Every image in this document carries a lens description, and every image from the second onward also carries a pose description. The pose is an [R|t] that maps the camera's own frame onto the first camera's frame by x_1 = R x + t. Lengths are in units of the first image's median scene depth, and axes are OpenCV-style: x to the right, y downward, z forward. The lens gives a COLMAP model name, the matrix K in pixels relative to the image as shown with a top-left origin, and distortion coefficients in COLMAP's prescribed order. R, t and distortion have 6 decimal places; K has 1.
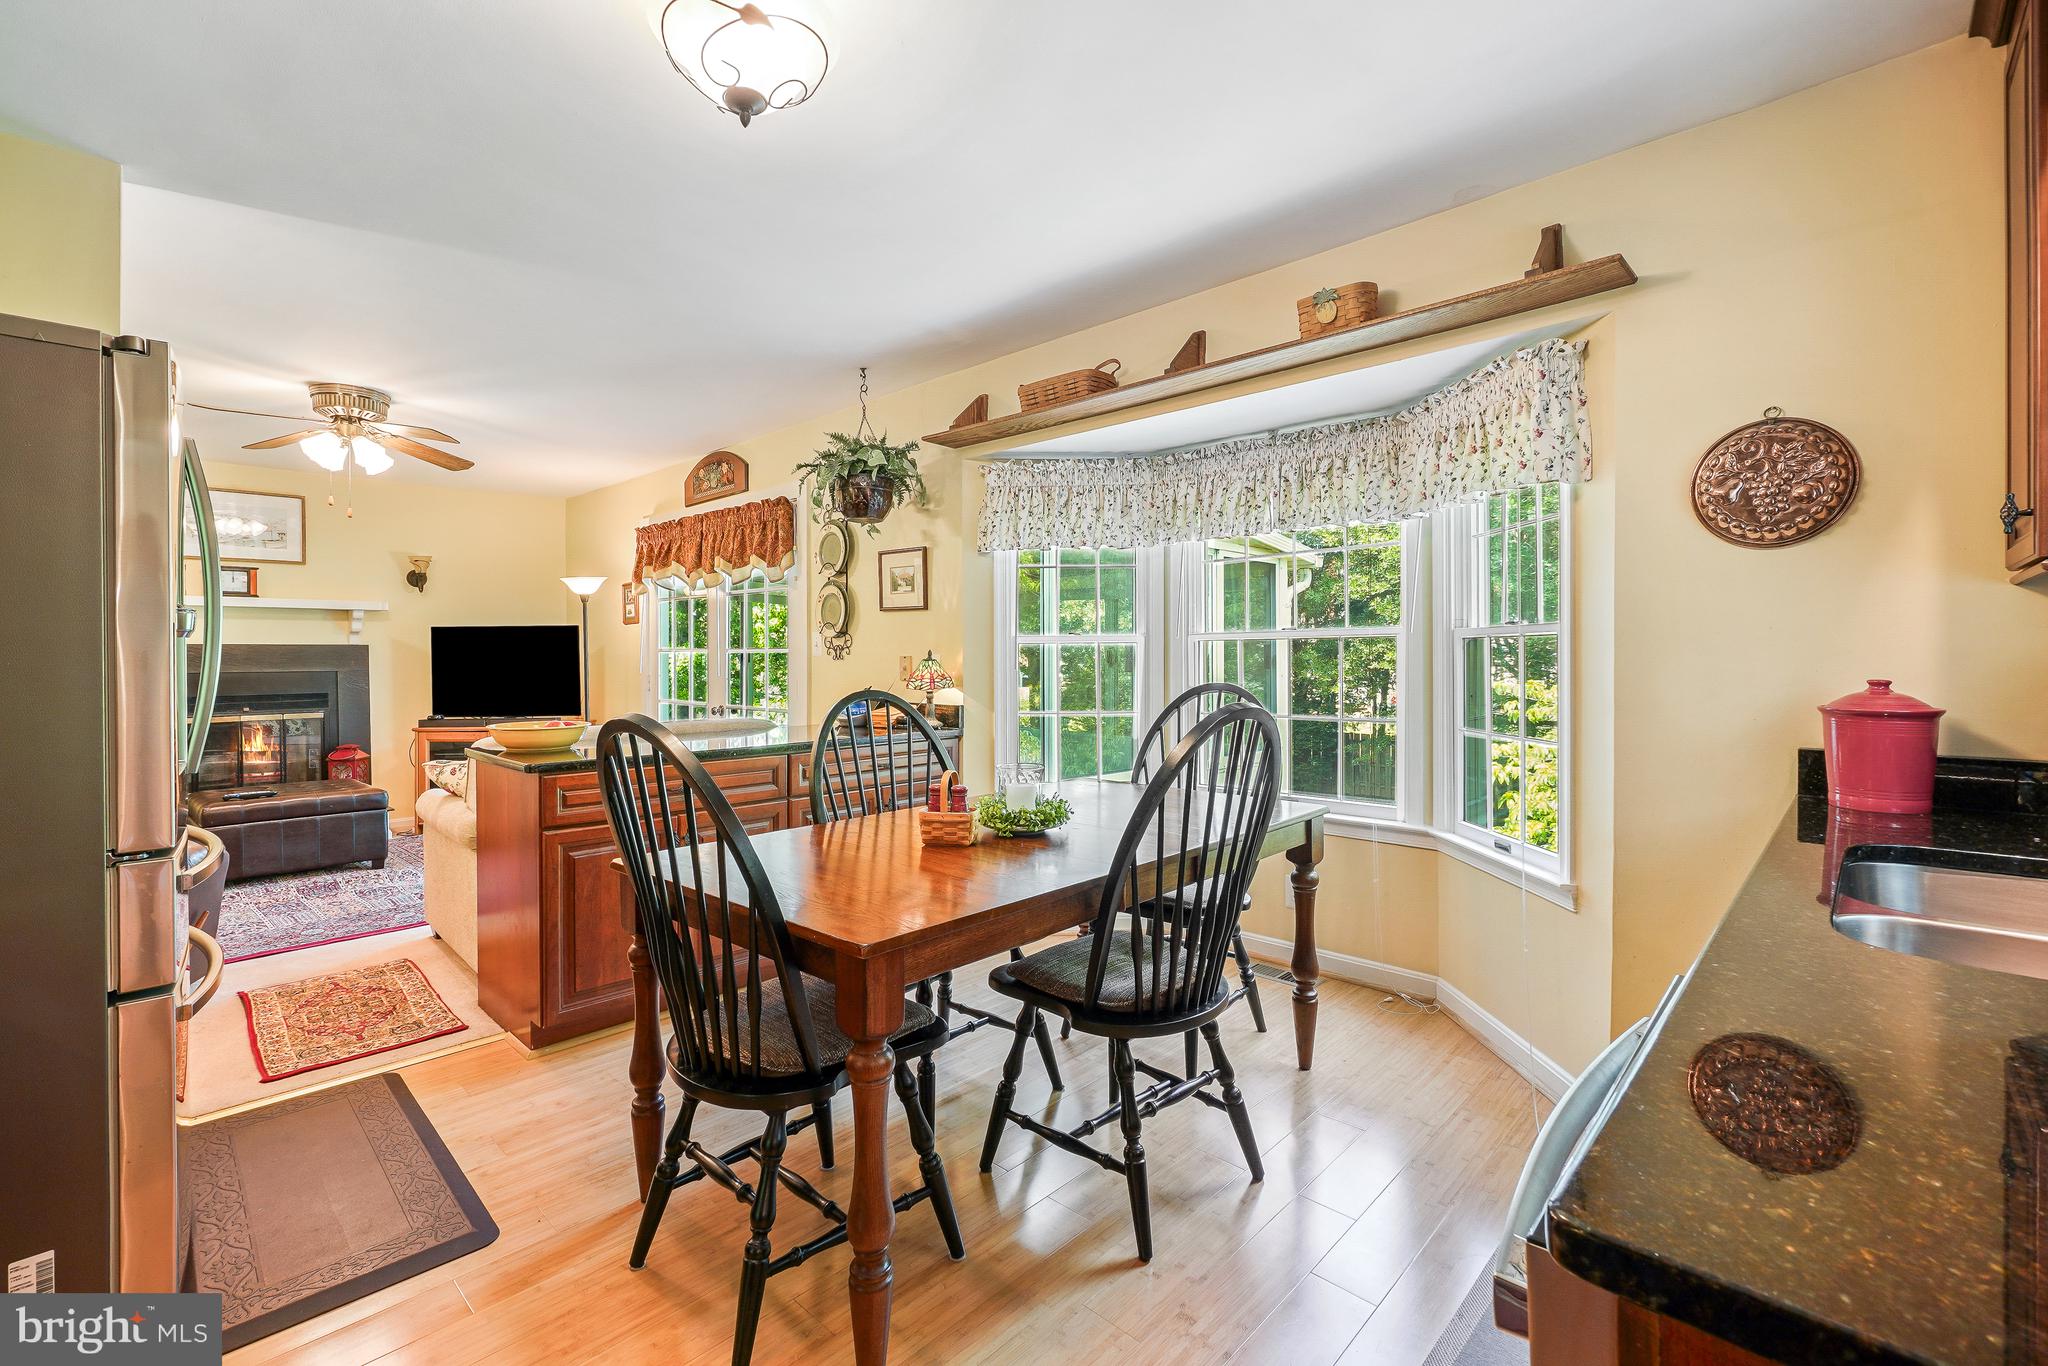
lens RADIAL K [[897.5, 0, 1019.7], [0, 897.5, 663.1], [0, 0, 1]] dist [-0.011453, 0.004877]
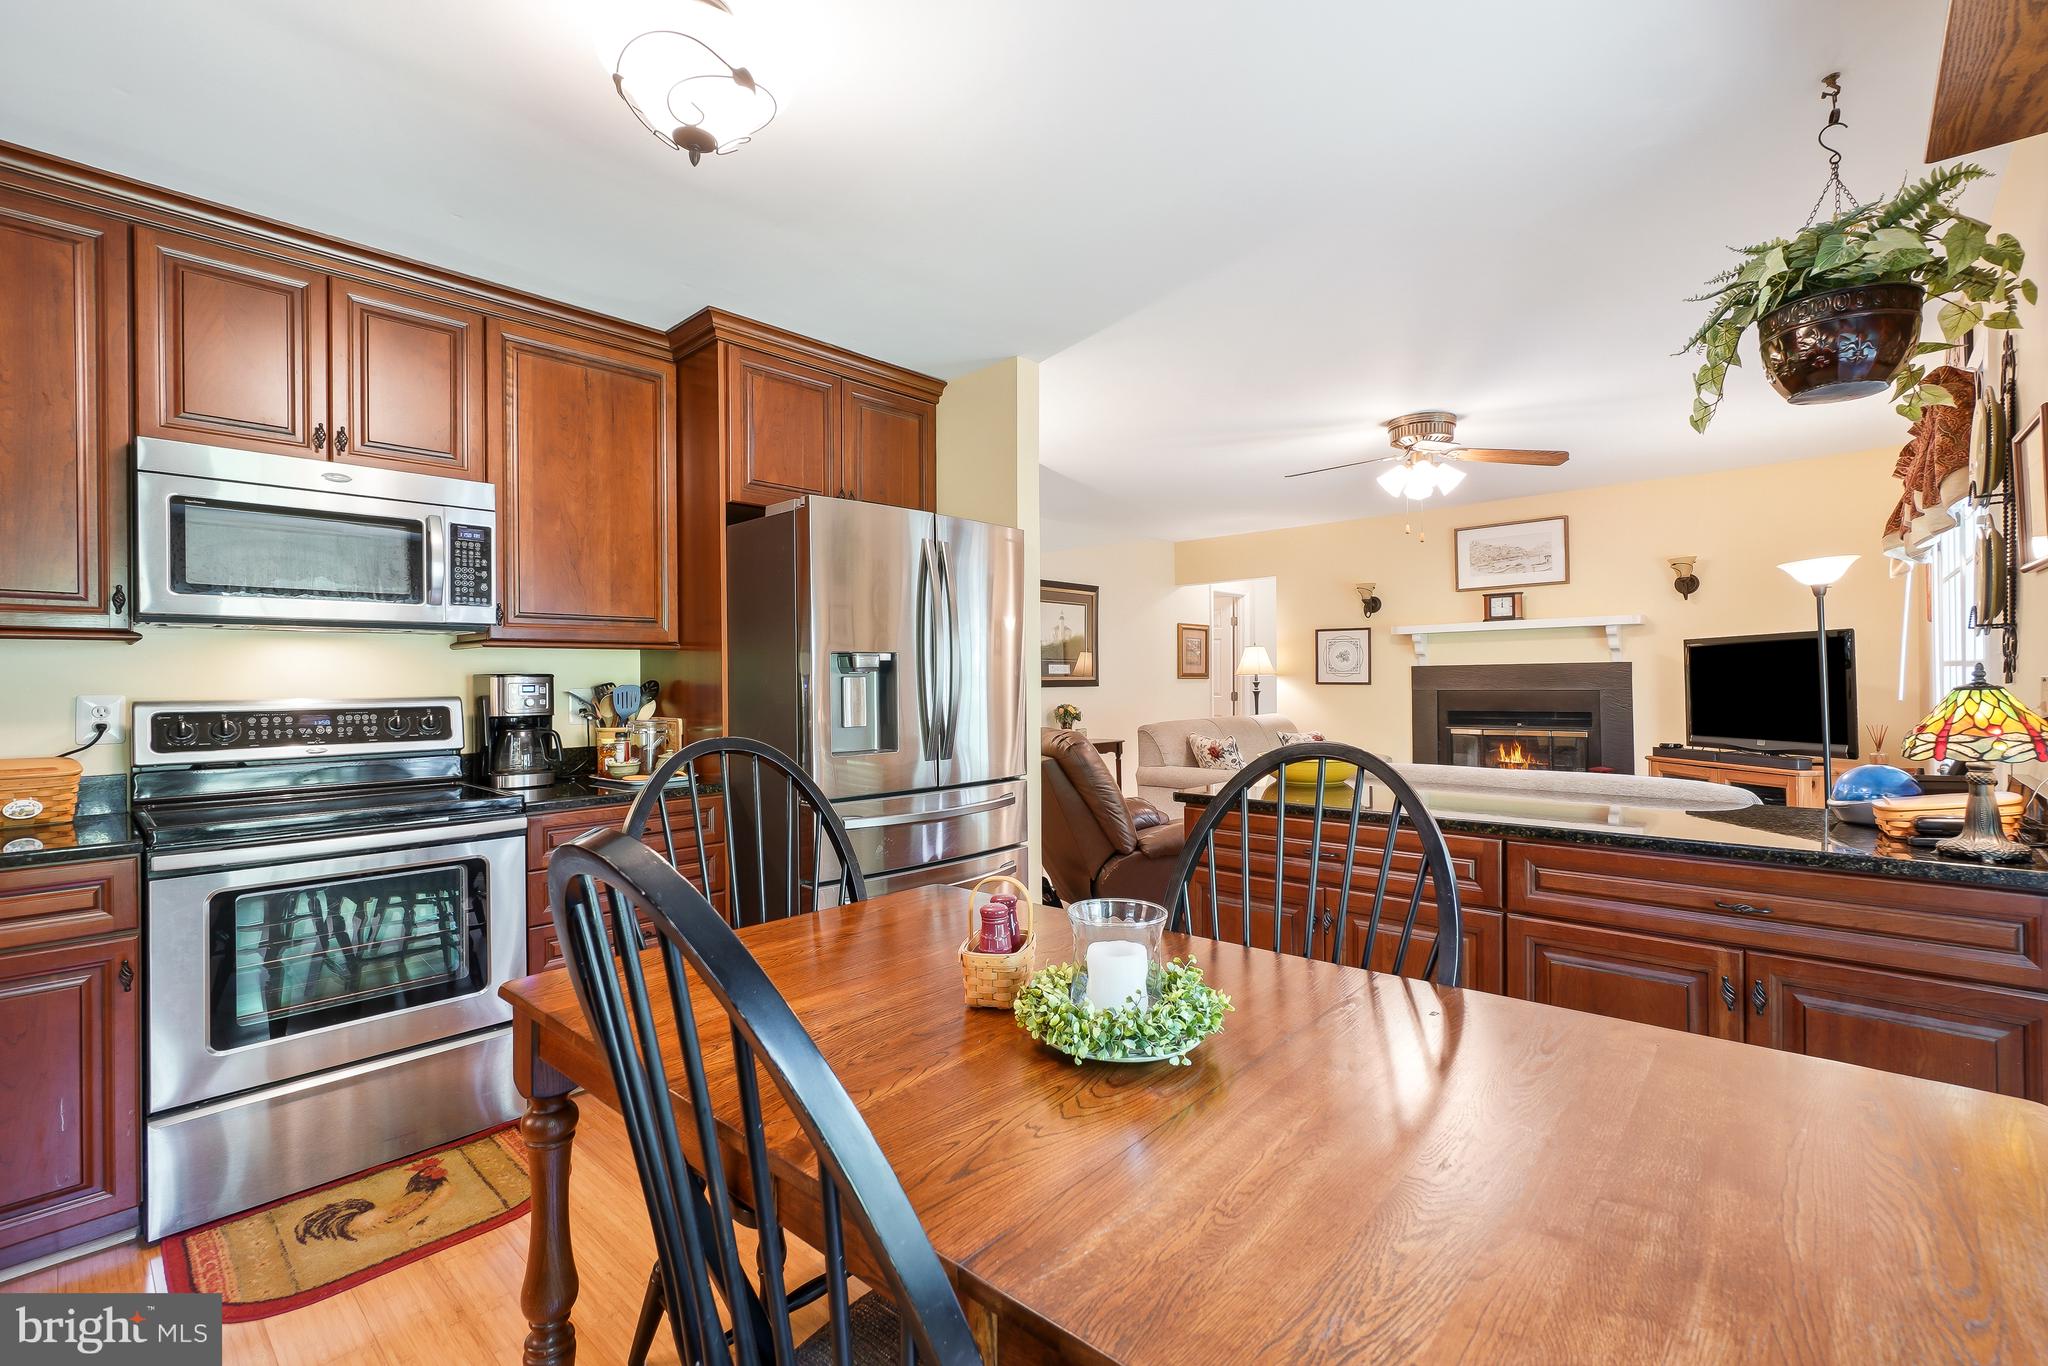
lens RADIAL K [[897.5, 0, 1015.7], [0, 897.5, 682.6], [0, 0, 1]] dist [-0.011453, 0.004877]
pose [[0.011023, 0.007017, -0.999915, 0.196283], [-0.001054, 0.999975, 0.007006, -0.005383], [0.999939, 0.000977, 0.011030, 0.371370]]
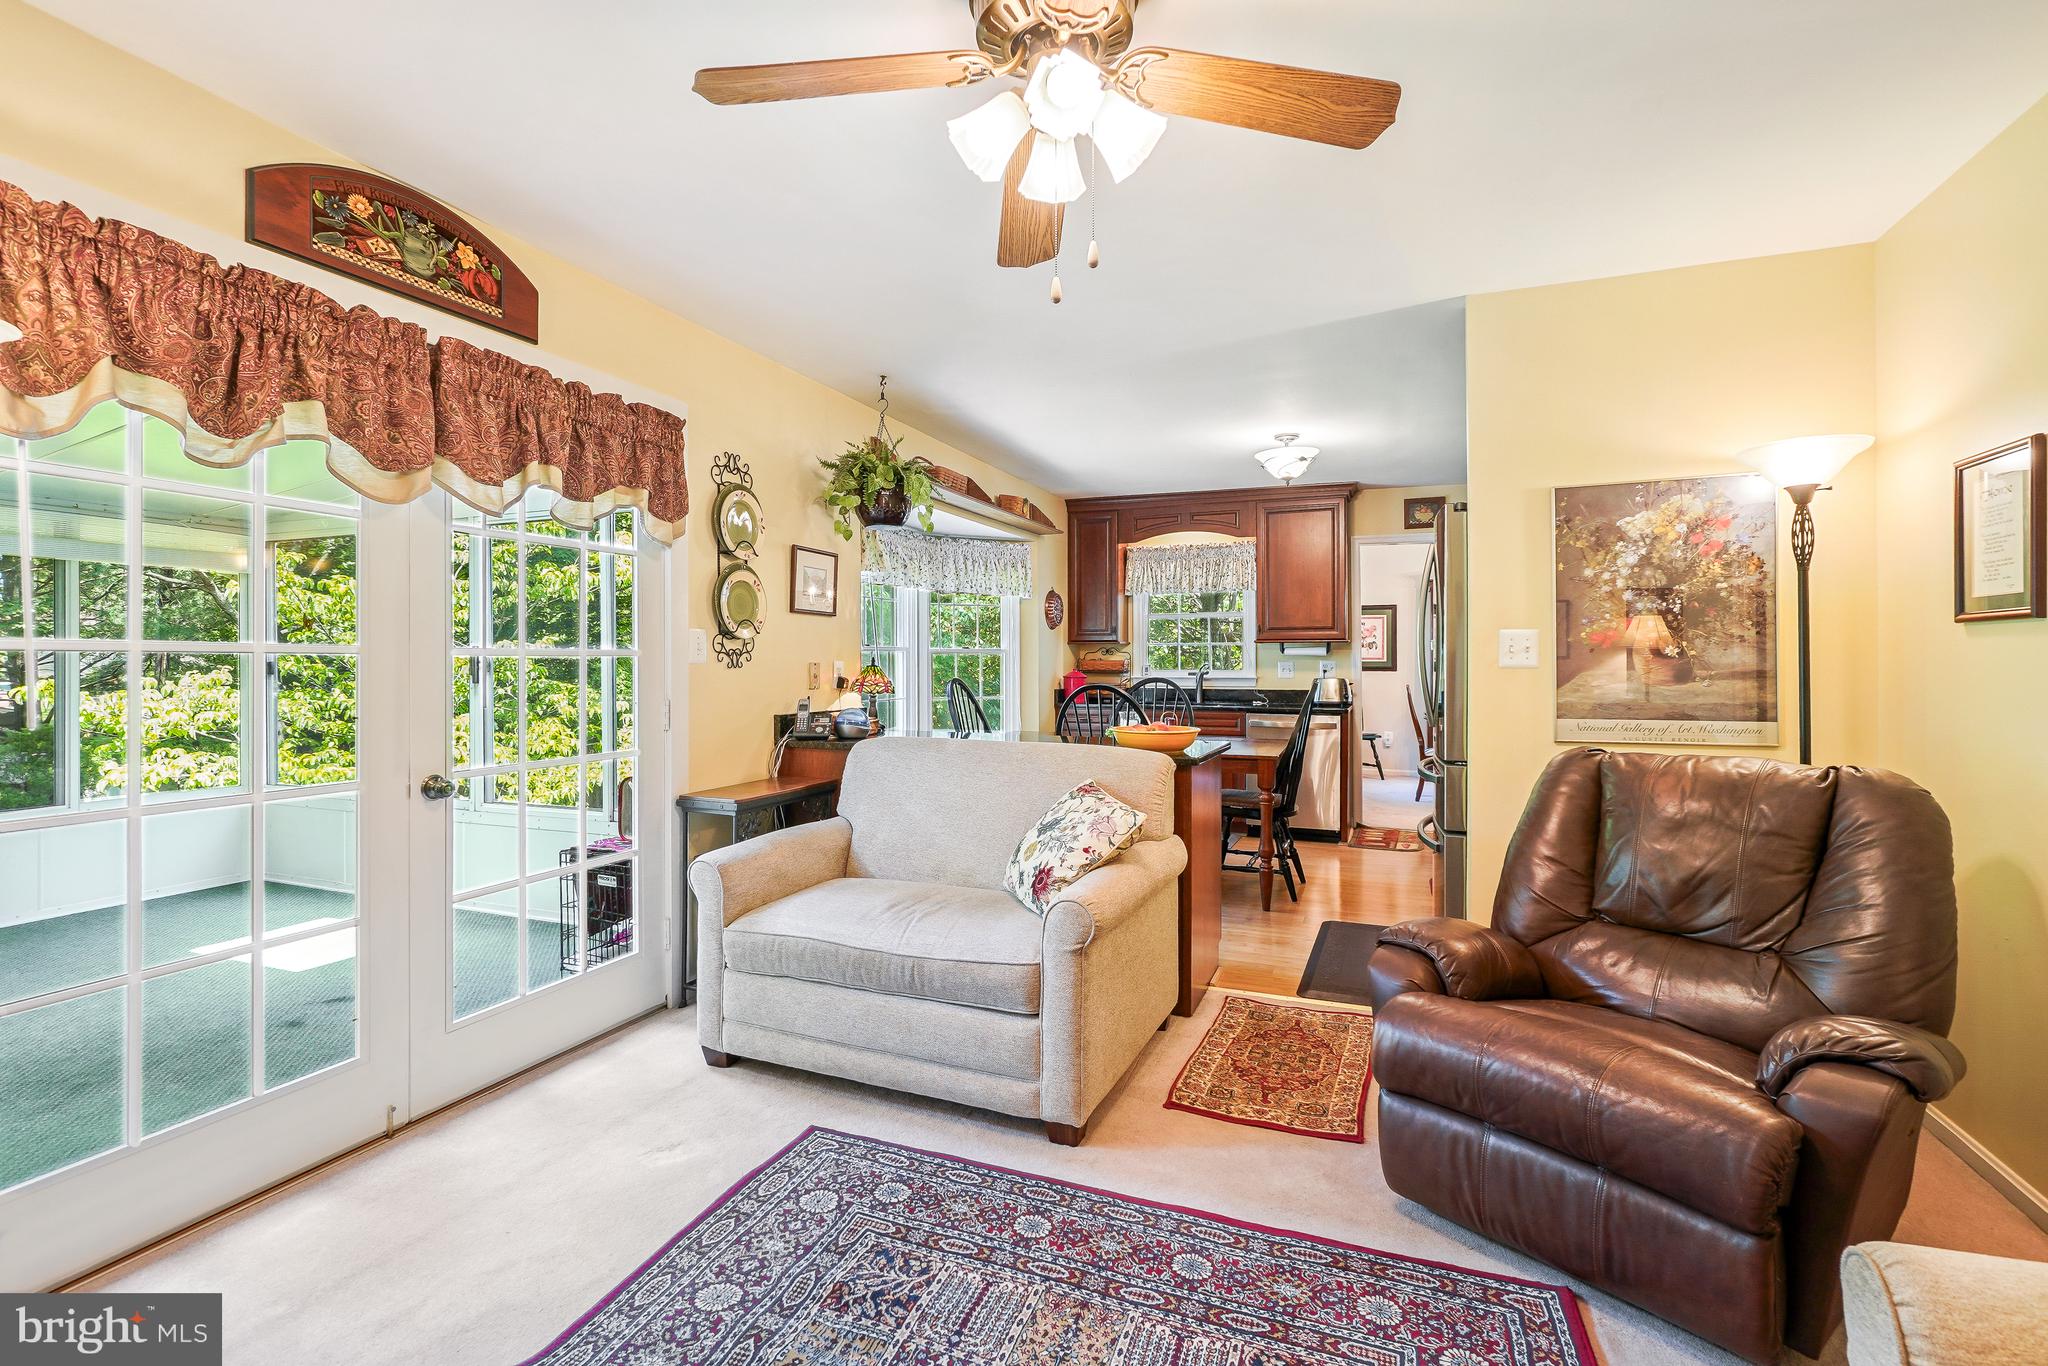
lens RADIAL K [[941.5, 0, 1015.3], [0, 941.5, 656.3], [0, 0, 1]] dist [-0.002862, 0.000159]
pose [[-0.363567, 0.008110, 0.931533, -0.795223], [0.009648, 0.999941, -0.004940, -0.005428], [-0.931518, 0.007192, -0.363624, 0.823020]]
